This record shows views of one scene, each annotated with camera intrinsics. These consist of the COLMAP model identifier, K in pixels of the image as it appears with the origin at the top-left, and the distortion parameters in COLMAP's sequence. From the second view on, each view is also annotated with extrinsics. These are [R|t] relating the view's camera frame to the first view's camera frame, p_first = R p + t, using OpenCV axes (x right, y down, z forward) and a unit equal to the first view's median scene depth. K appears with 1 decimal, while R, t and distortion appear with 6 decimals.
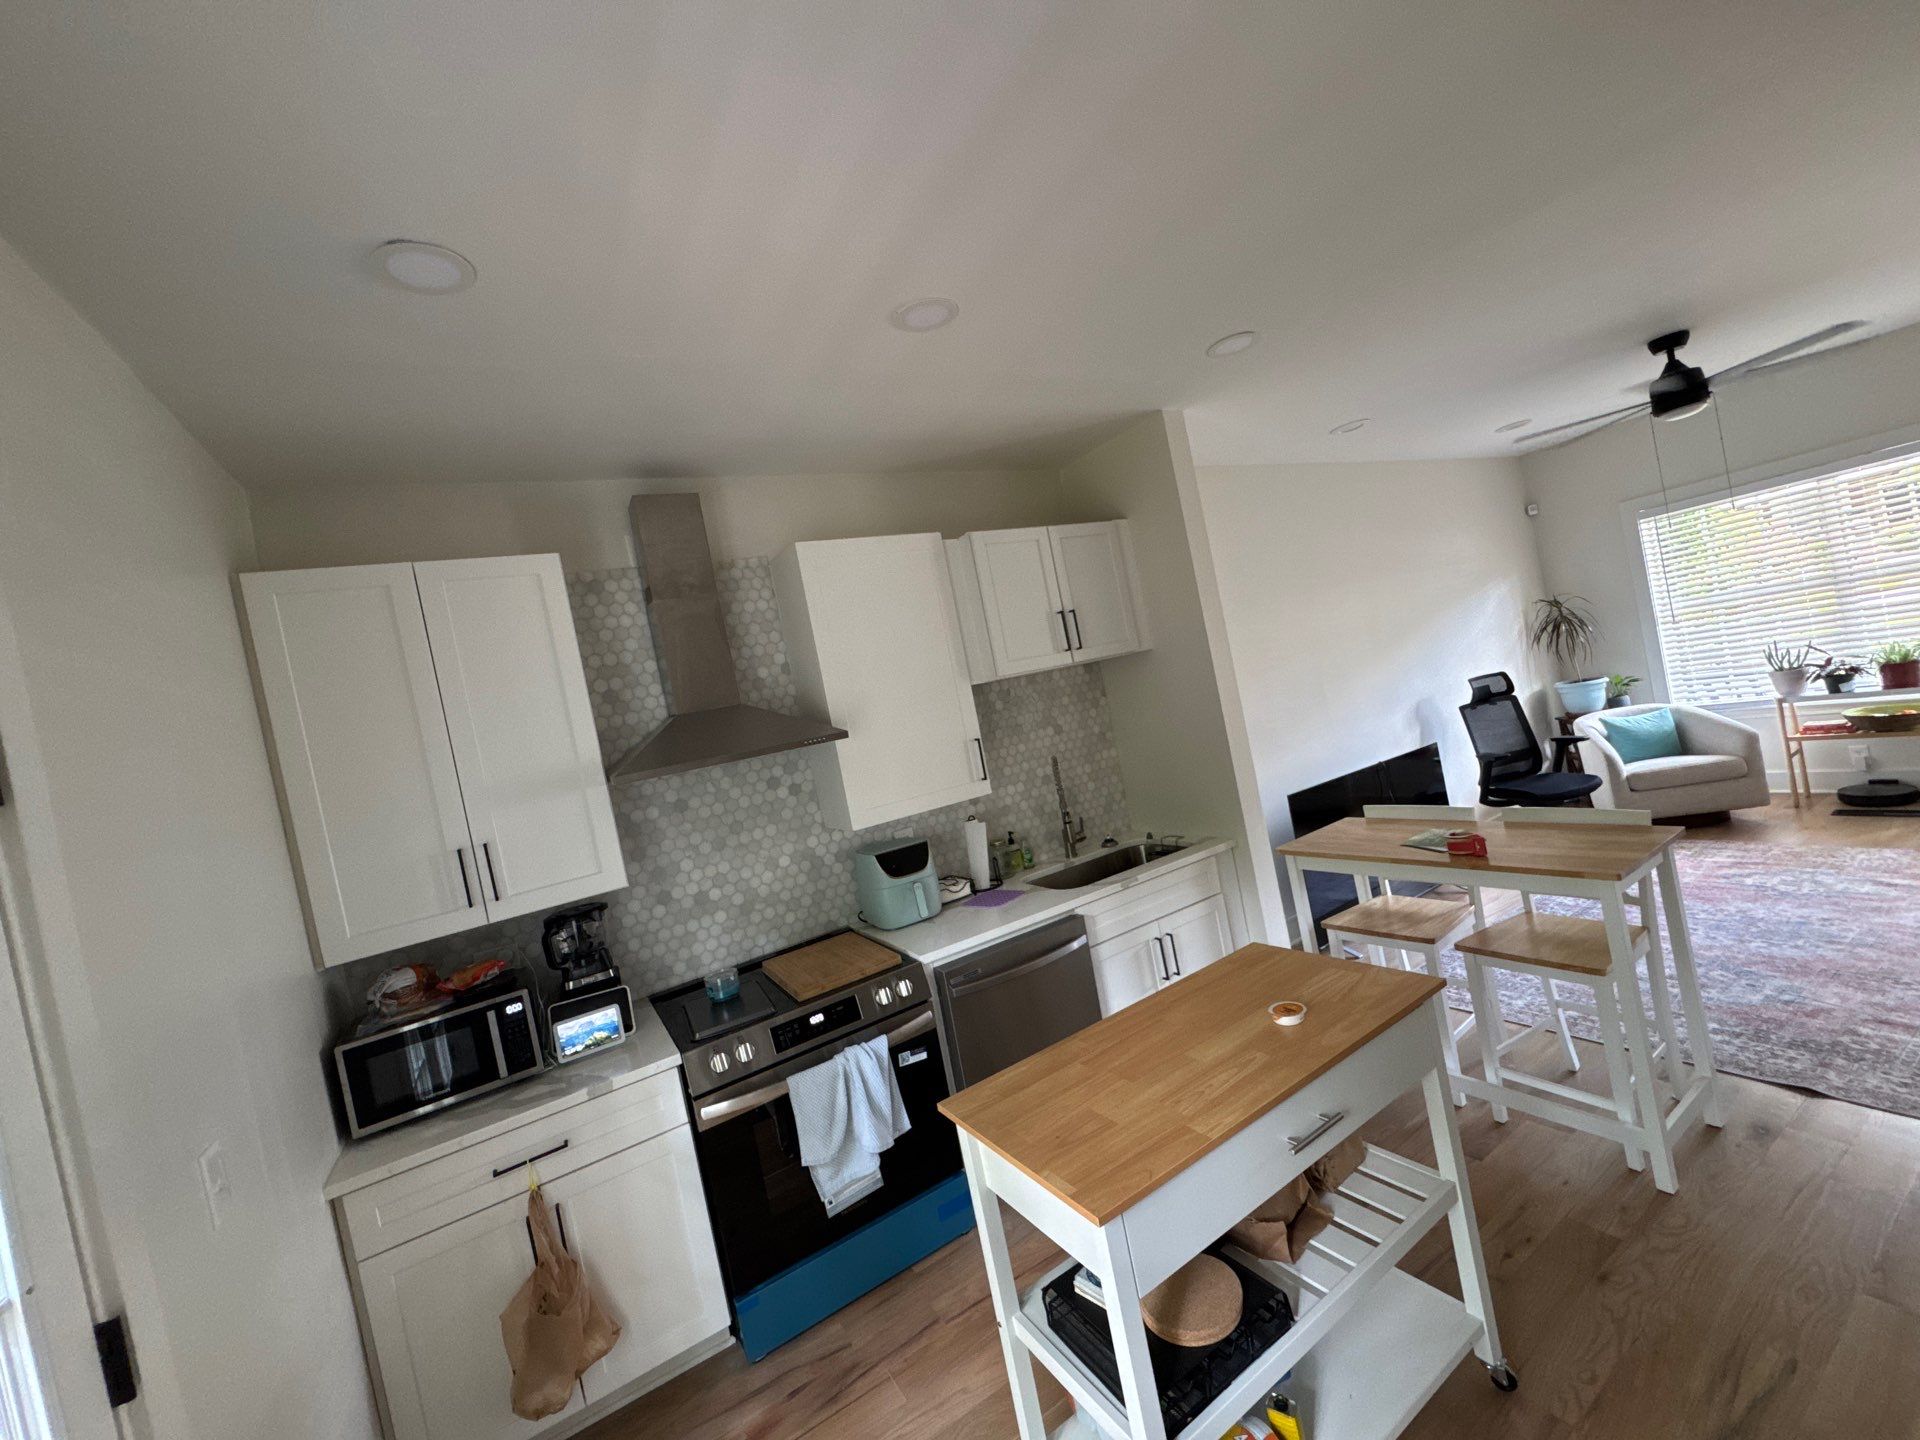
lens RADIAL K [[762.4, 0, 962.1], [0, 762.4, 723.4], [0, 0, 1]] dist [-0.001697, 0.000293]
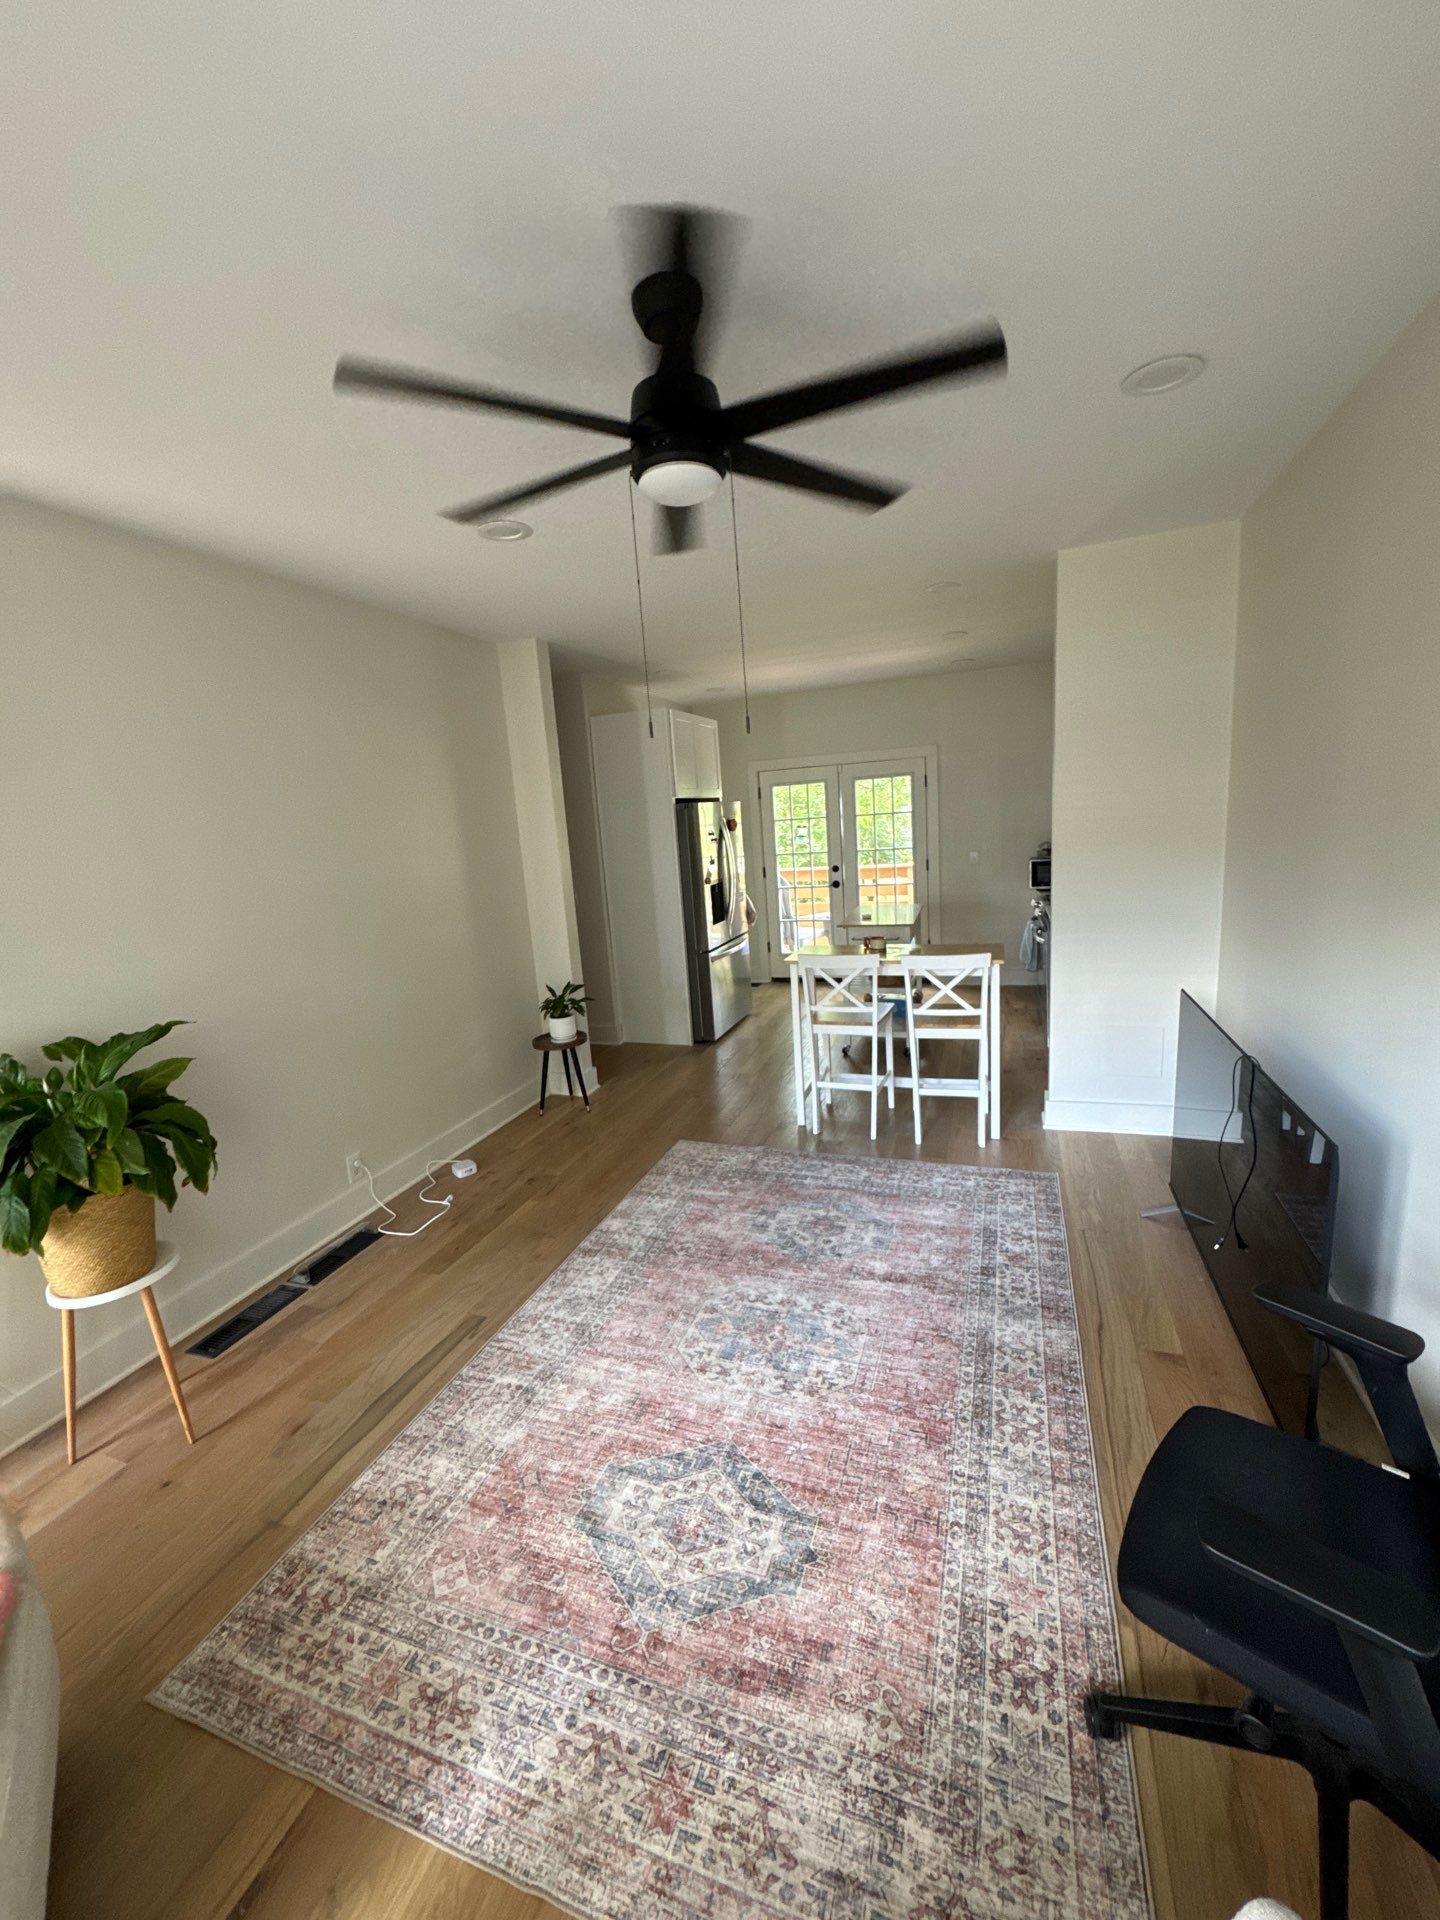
lens RADIAL K [[762.4, 0, 721.2], [0, 762.4, 963.3], [0, 0, 1]] dist [-0.001697, 0.000293]
pose [[-0.727943, 0.368137, -0.578423, 0.988627], [0.205321, 0.921958, 0.328385, -0.222699], [0.654173, 0.120284, -0.746719, 1.058519]]
